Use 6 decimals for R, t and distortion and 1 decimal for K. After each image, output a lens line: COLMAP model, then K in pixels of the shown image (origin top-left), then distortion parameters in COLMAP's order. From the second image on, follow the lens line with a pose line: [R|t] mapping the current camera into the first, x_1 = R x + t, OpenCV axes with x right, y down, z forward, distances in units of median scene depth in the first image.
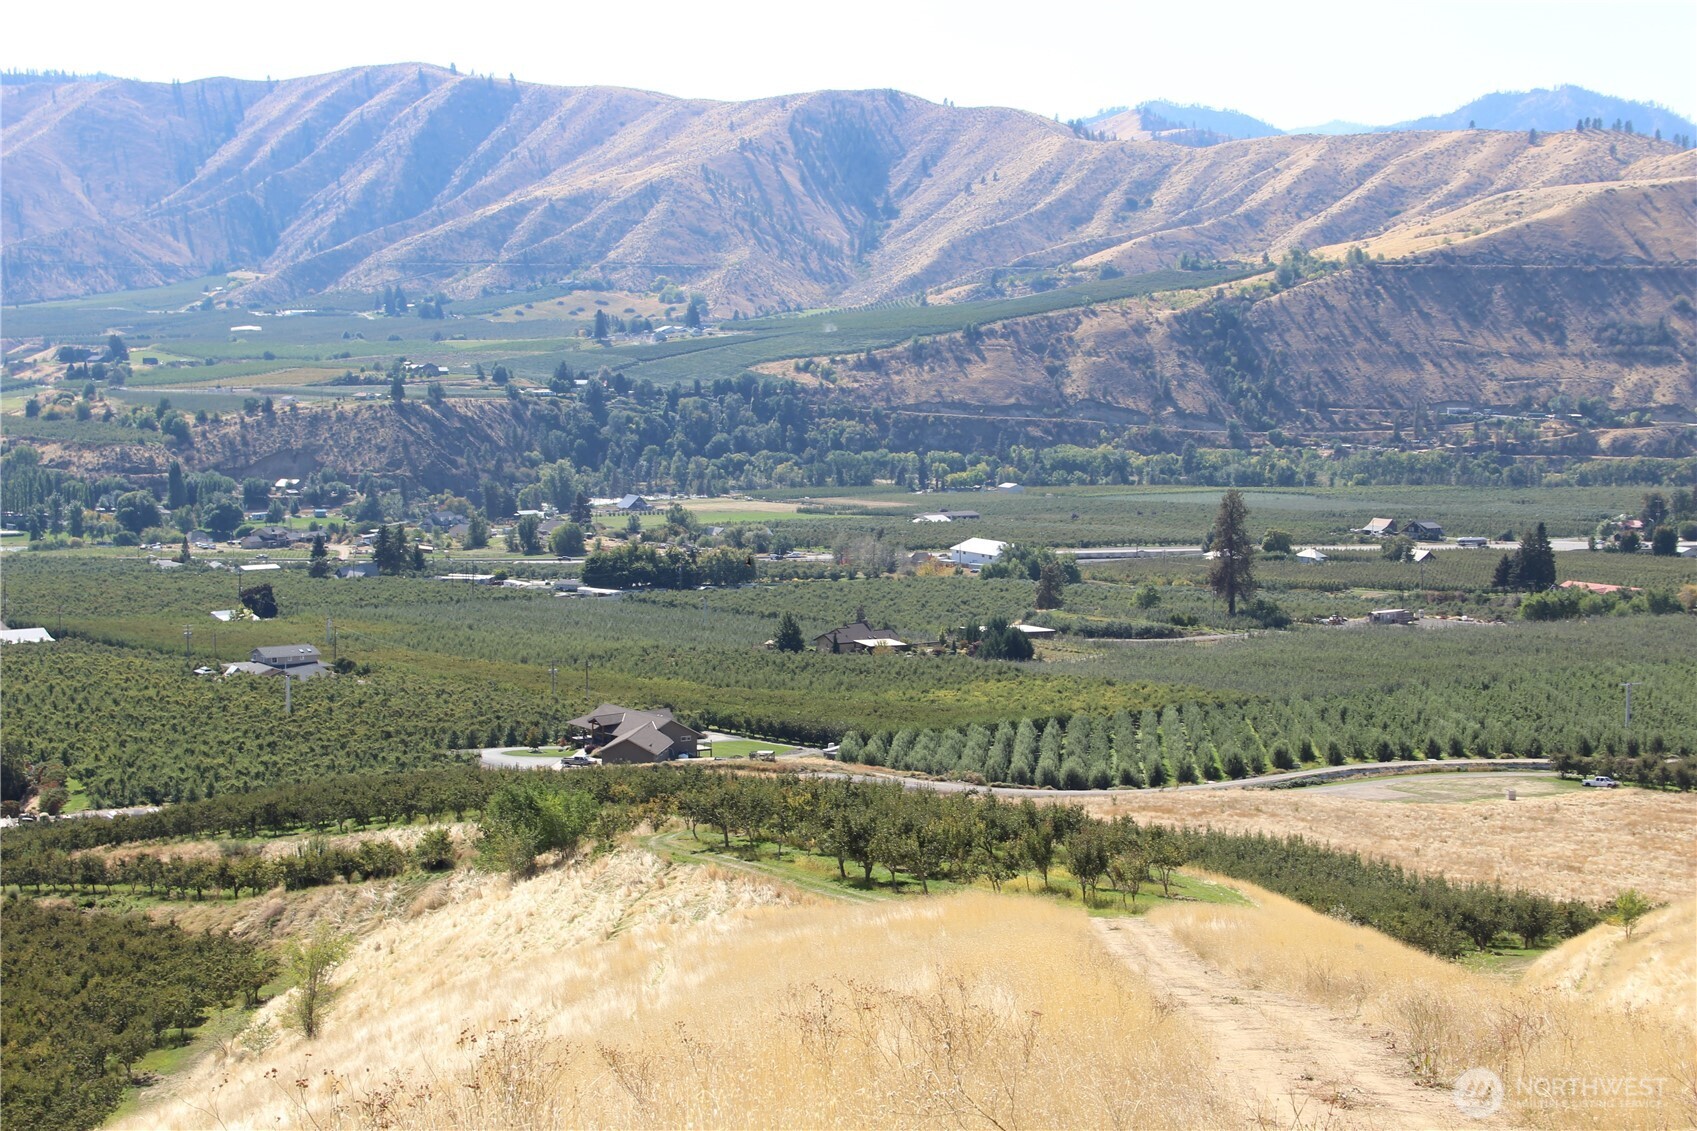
lens RADIAL K [[2839.4, 0, 825.5], [0, 2839.4, 563.6], [0, 0, 1]] dist [0.024678, 0.000000]
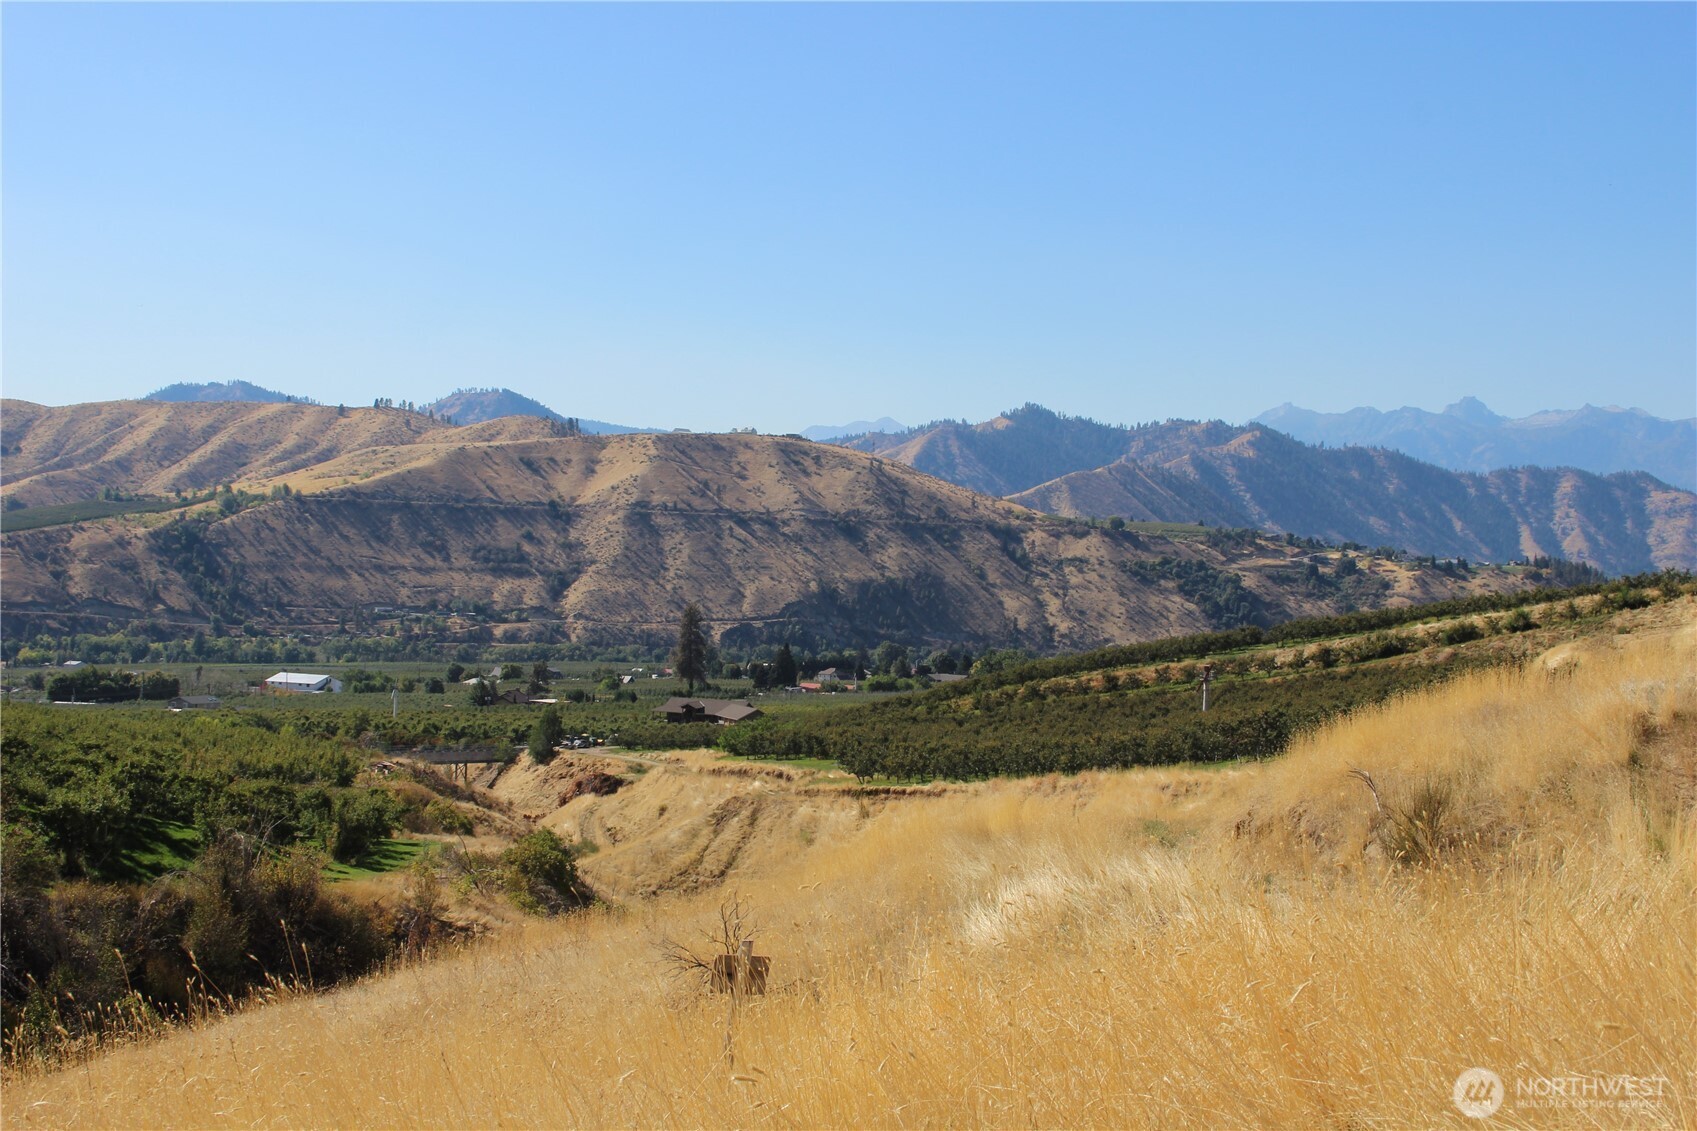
lens RADIAL K [[2330.0, 0, 818.1], [0, 2330.0, 549.2], [0, 0, 1]] dist [-0.039239, 0.000000]
pose [[0.863279, 0.019955, 0.504333, -0.136071], [0.029096, 0.995589, -0.089197, 0.018258], [-0.503888, 0.091676, 0.858890, -0.008231]]
